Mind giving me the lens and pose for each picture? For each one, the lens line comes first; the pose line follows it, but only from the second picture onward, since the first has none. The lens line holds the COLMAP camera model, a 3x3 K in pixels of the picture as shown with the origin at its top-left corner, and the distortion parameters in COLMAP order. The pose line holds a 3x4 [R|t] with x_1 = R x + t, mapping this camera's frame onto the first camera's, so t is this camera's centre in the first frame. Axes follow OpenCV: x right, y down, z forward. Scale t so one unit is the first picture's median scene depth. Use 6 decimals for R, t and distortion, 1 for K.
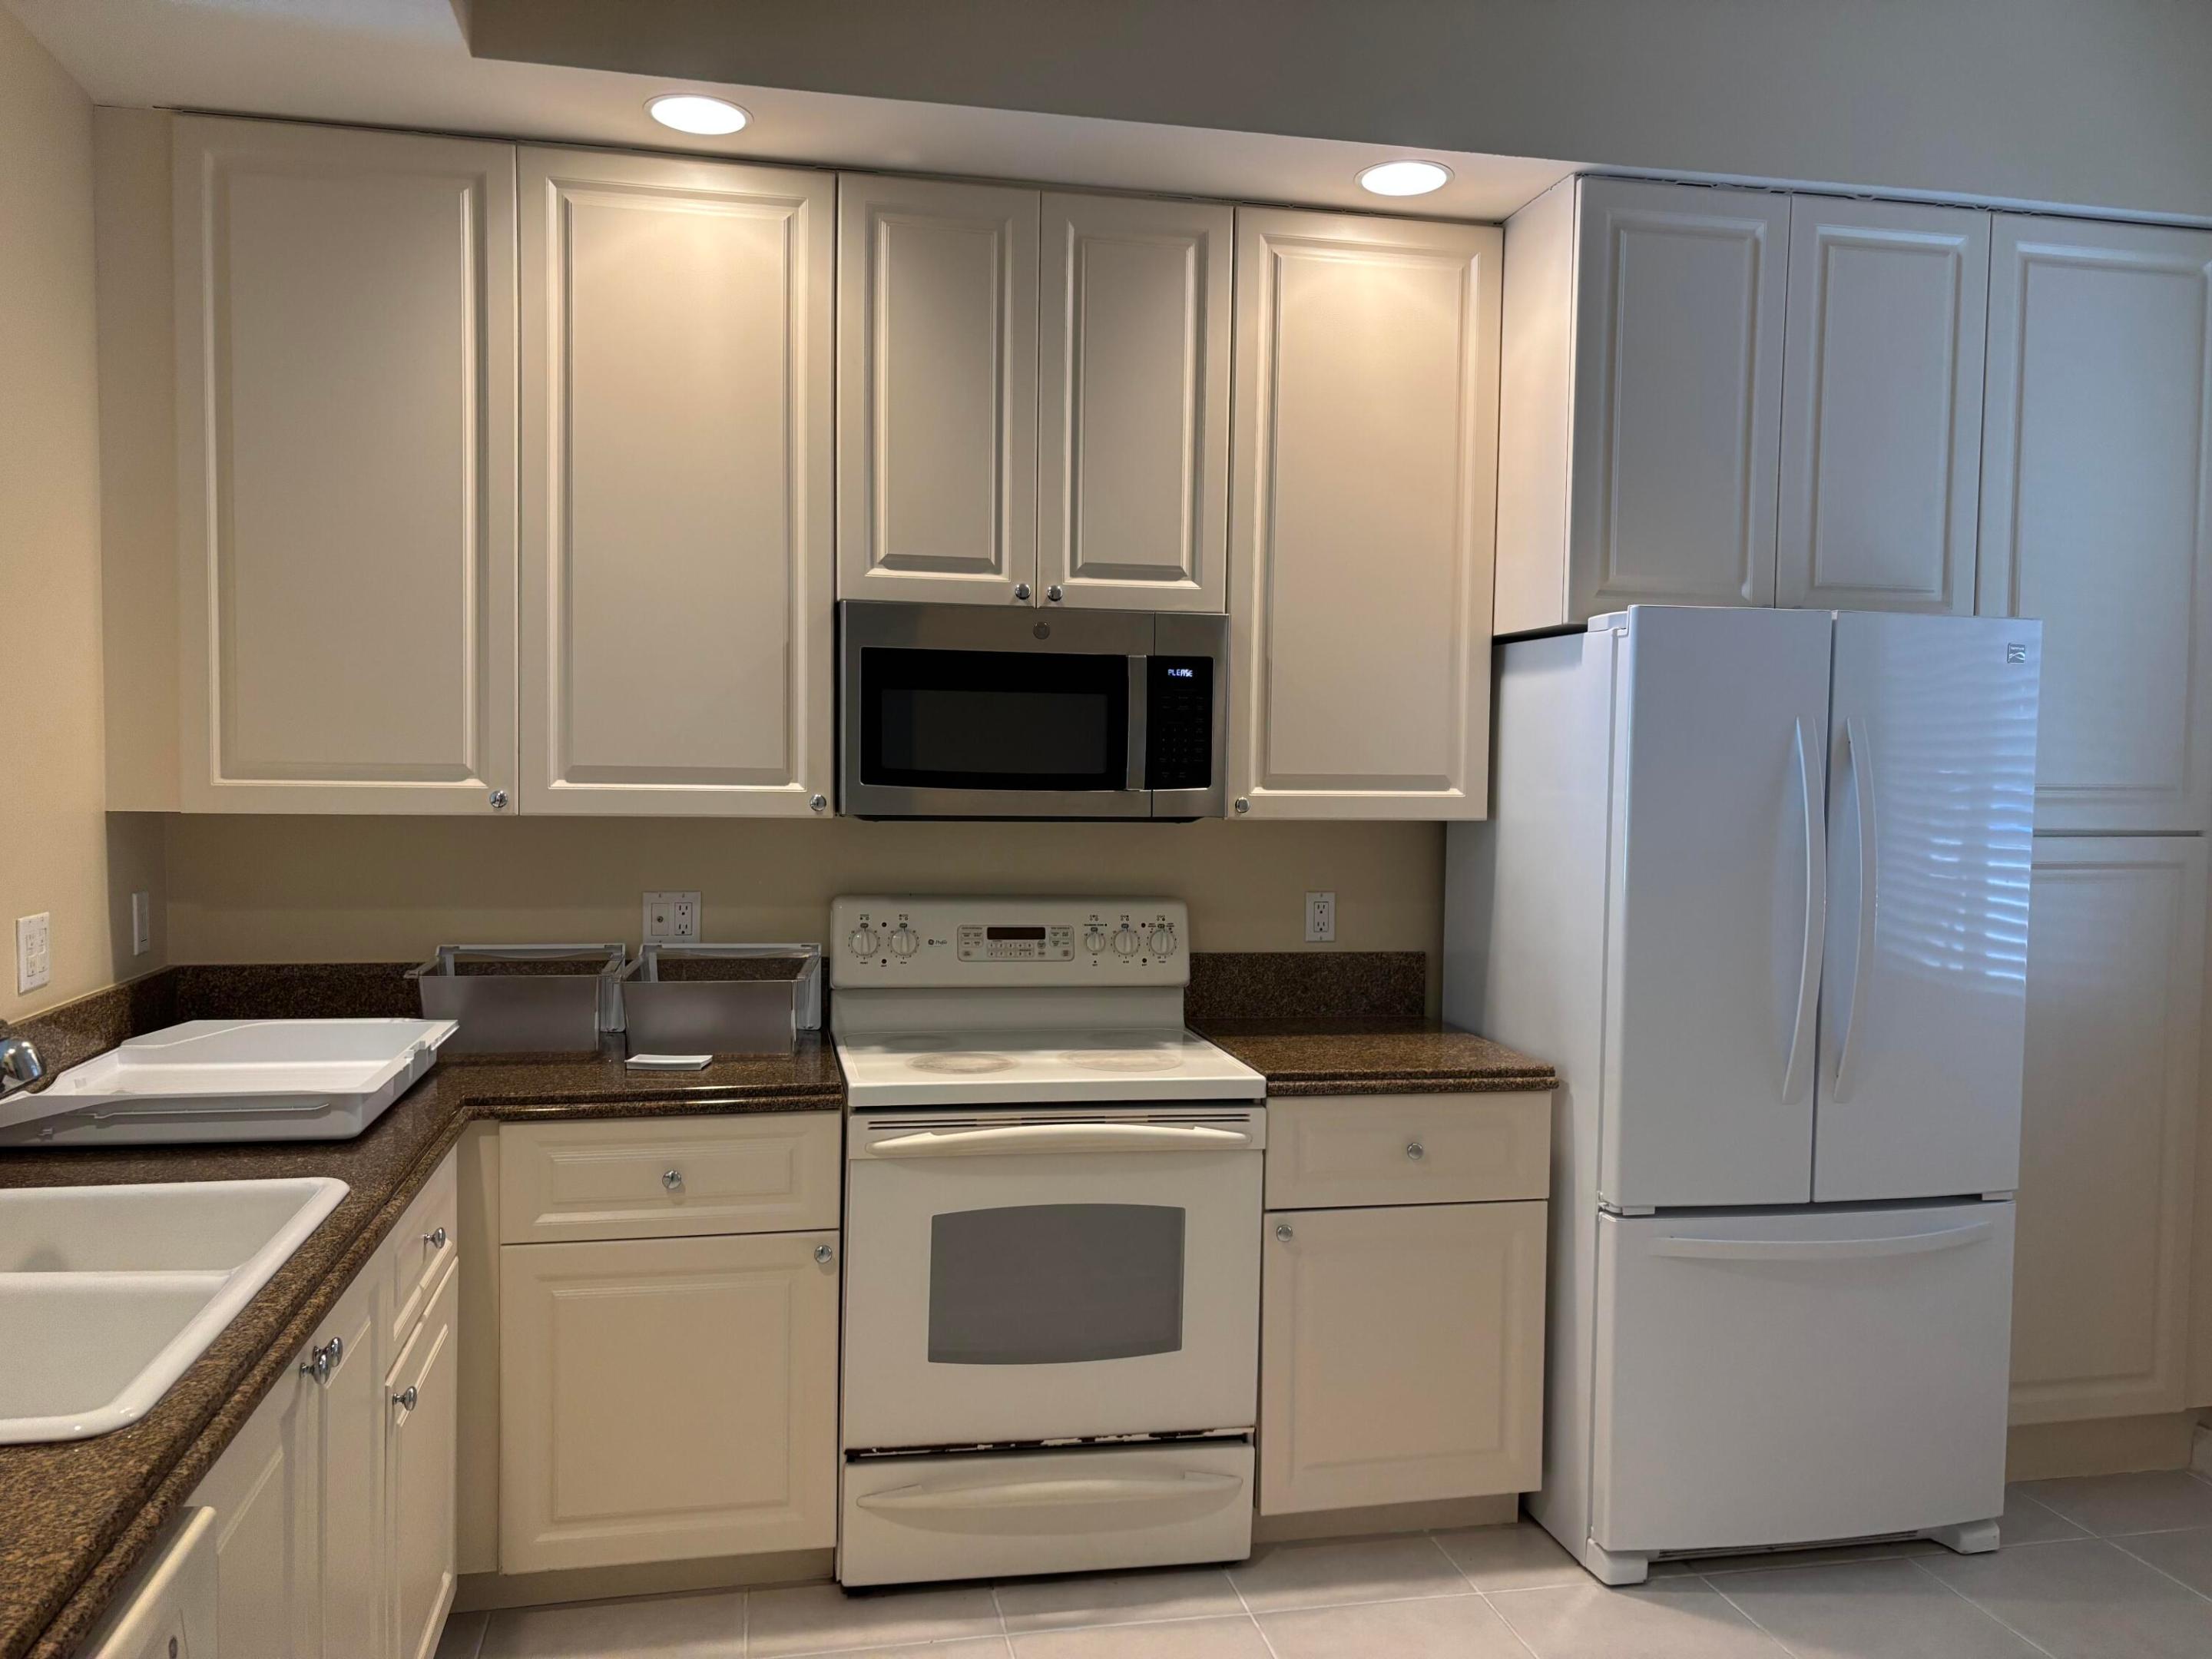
lens RADIAL K [[1661.1, 0, 1106.7], [0, 1661.1, 835.8], [0, 0, 1]] dist [0.153064, -0.400003]
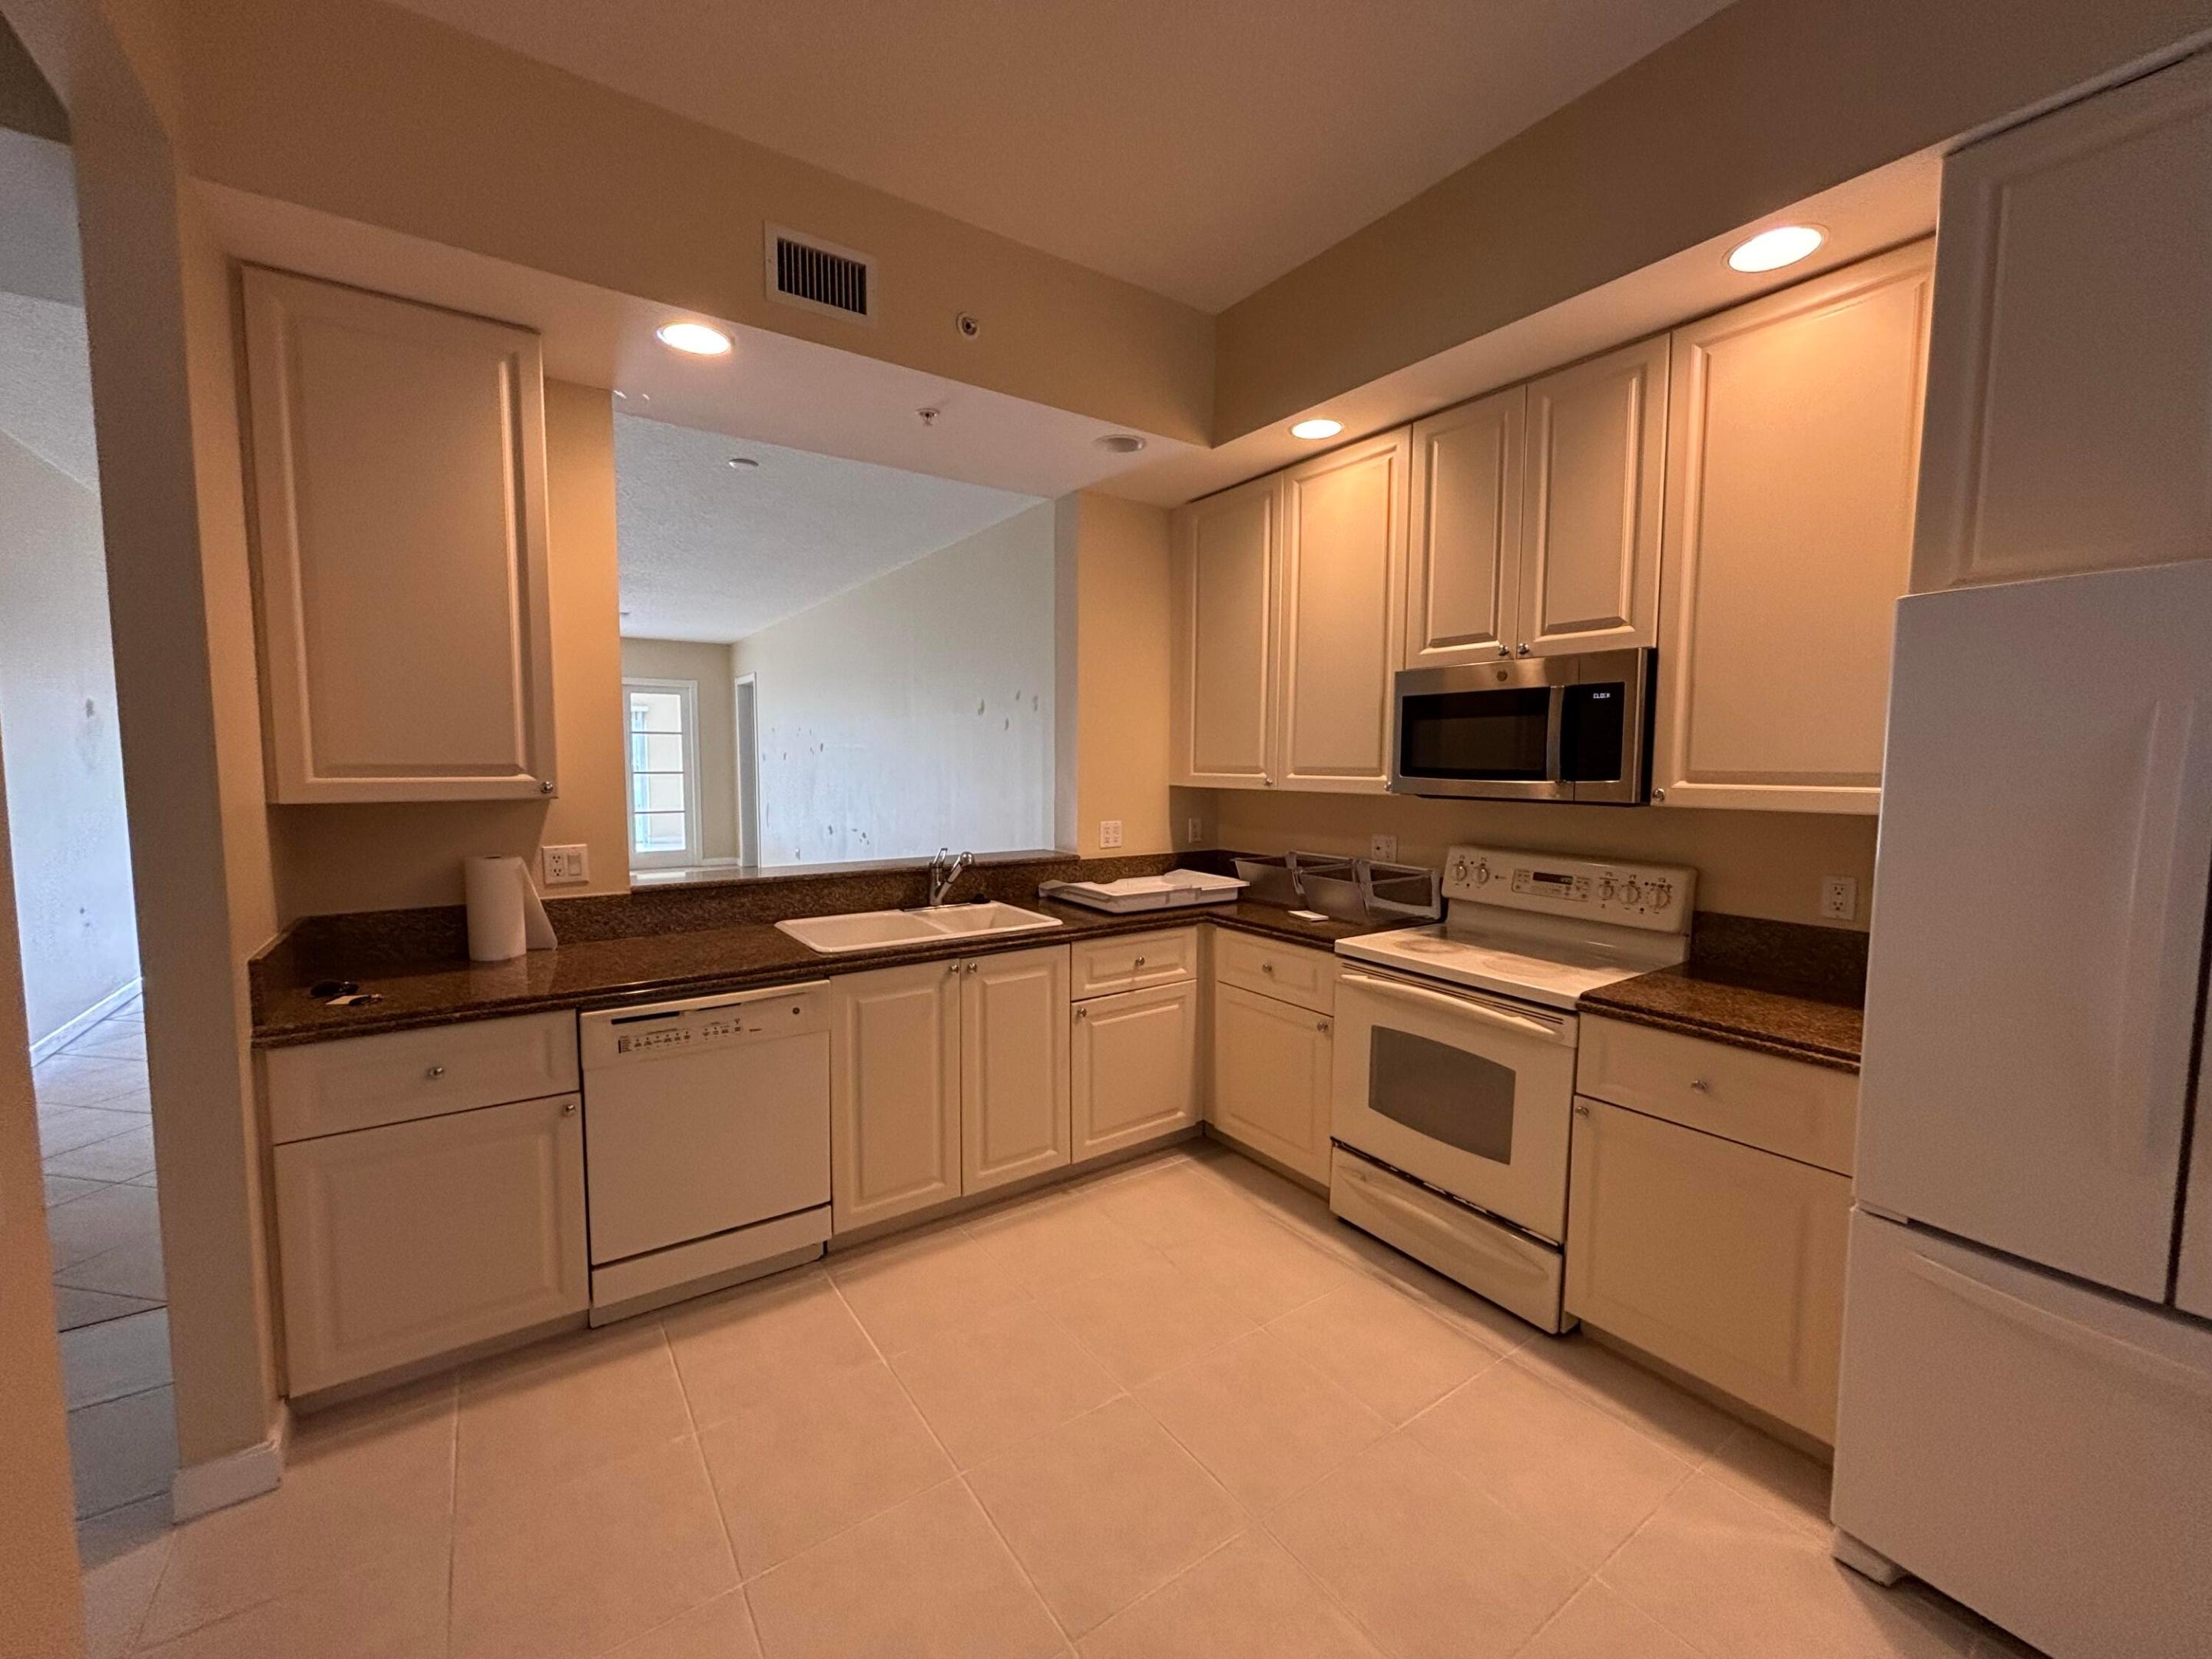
lens RADIAL K [[888.0, 0, 1099.8], [0, 888.0, 827.7], [0, 0, 1]] dist [-0.000178, -0.000311]
pose [[0.391767, 0.057718, -0.918252, 0.572946], [-0.043084, 0.998086, 0.044355, -0.005087], [0.919055, 0.022185, 0.393504, 0.349394]]
